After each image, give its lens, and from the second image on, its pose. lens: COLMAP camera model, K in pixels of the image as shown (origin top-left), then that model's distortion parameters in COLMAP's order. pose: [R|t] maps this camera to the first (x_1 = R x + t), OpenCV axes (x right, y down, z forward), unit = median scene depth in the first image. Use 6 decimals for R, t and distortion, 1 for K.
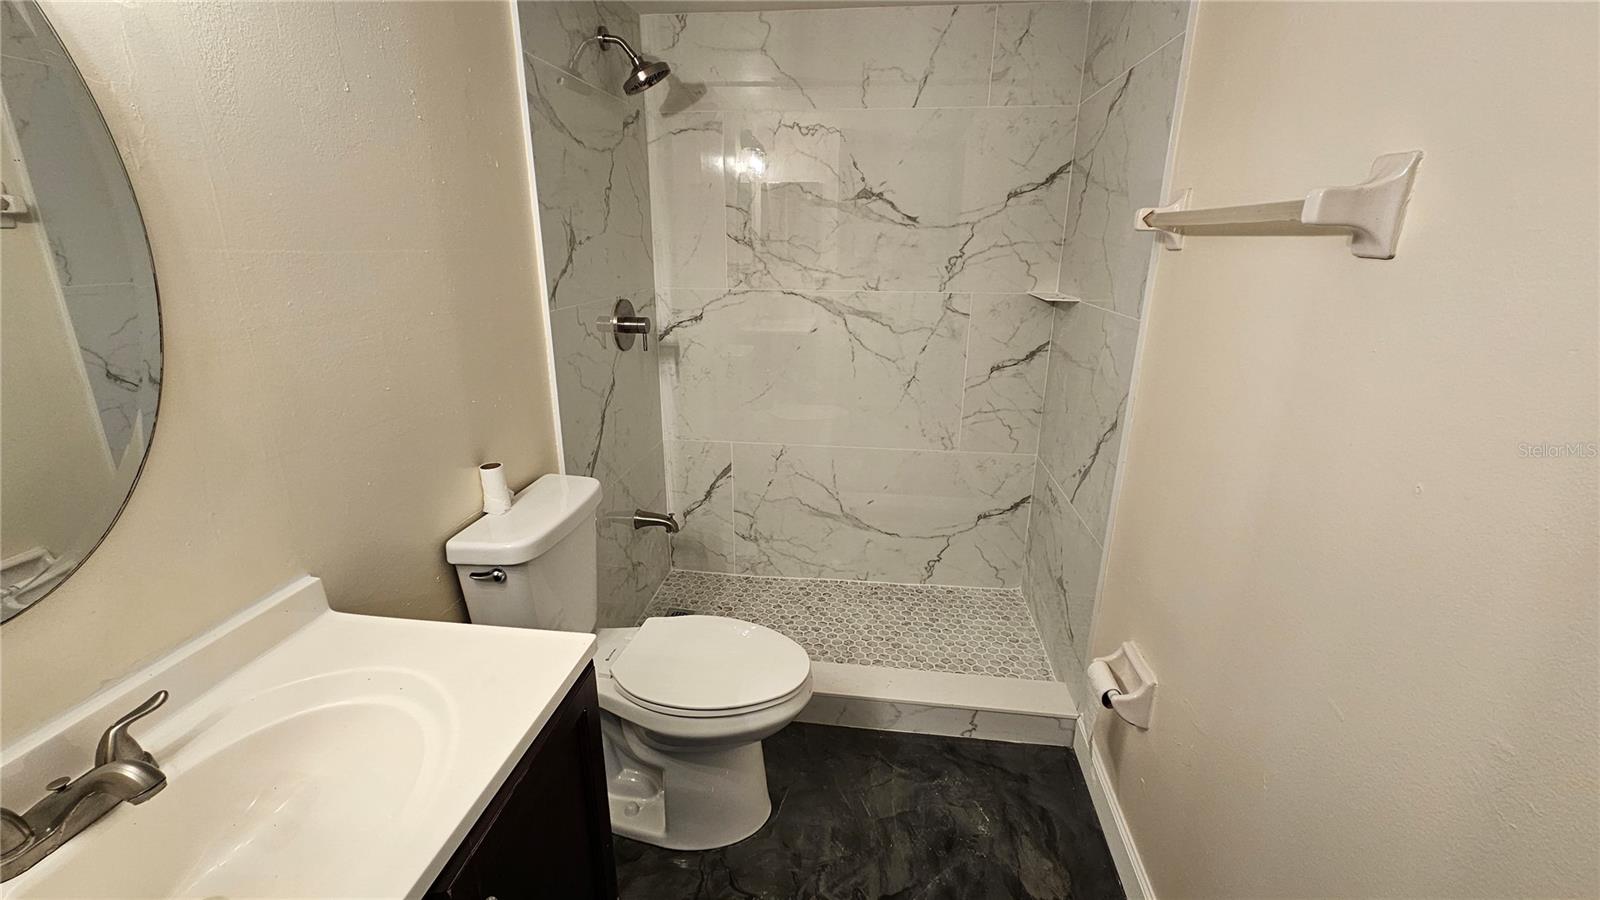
lens RADIAL K [[651.9, 0, 798.5], [0, 651.9, 441.0], [0, 0, 1]] dist [-0.000569, 0.001146]
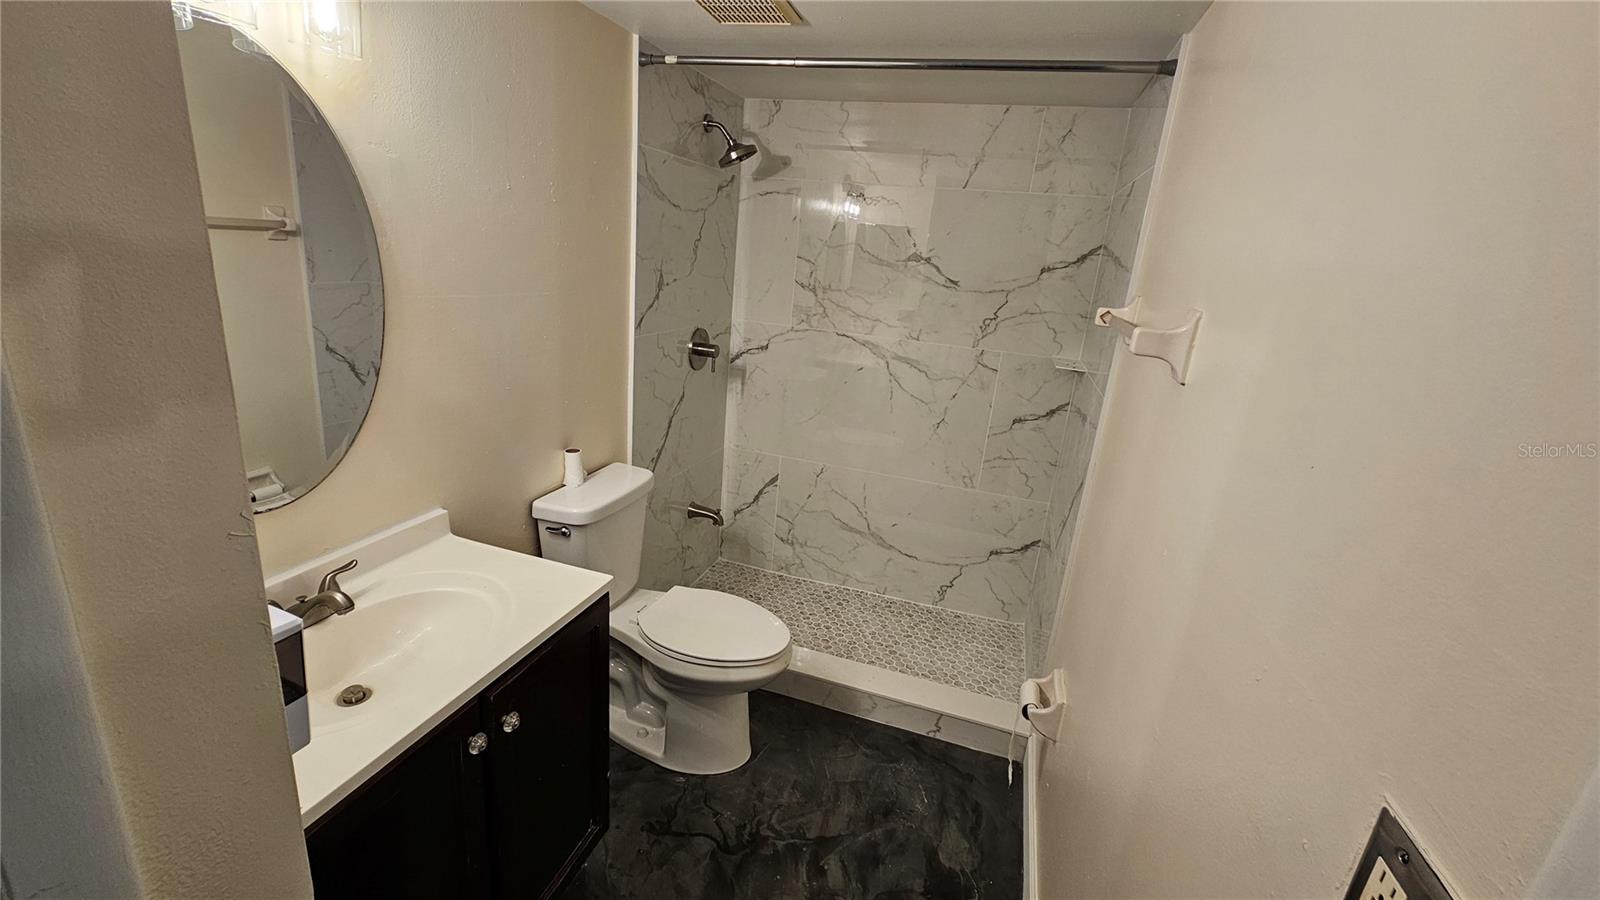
lens RADIAL K [[651.9, 0, 798.5], [0, 651.9, 441.0], [0, 0, 1]] dist [-0.000569, 0.001146]
pose [[0.980321, 0.125369, -0.152489, 0.125761], [-0.129042, 0.991535, -0.014397, -0.015098], [0.149393, 0.033791, 0.988200, -0.173469]]
